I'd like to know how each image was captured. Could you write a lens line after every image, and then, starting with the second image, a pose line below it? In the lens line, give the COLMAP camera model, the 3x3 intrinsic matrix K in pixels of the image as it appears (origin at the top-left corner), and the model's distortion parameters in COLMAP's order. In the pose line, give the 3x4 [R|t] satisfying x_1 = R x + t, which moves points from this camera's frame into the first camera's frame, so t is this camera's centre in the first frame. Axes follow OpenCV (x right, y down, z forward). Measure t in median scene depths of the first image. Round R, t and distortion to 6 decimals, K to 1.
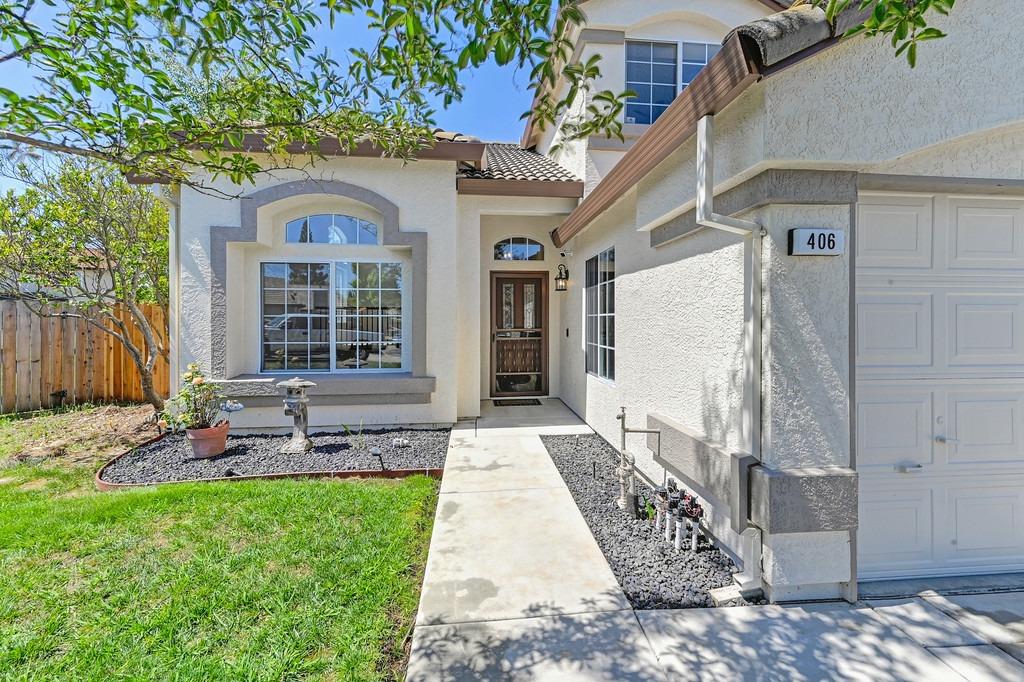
lens RADIAL K [[410.8, 0, 511.1], [0, 410.8, 337.5], [0, 0, 1]] dist [0.005146, -0.001773]
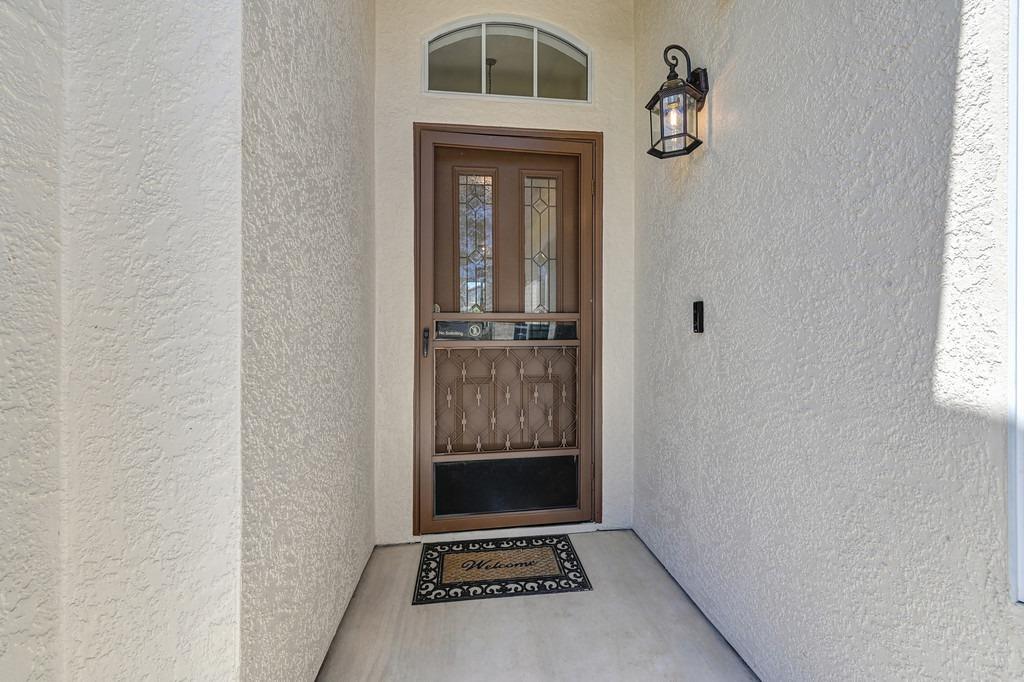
lens RADIAL K [[410.8, 0, 516.3], [0, 410.8, 337.6], [0, 0, 1]] dist [0.005146, -0.001773]
pose [[0.999980, 0.002260, 0.005904, 0.023312], [-0.002263, 0.999997, 0.000550, -0.002974], [-0.005903, -0.000563, 0.999982, 0.690463]]
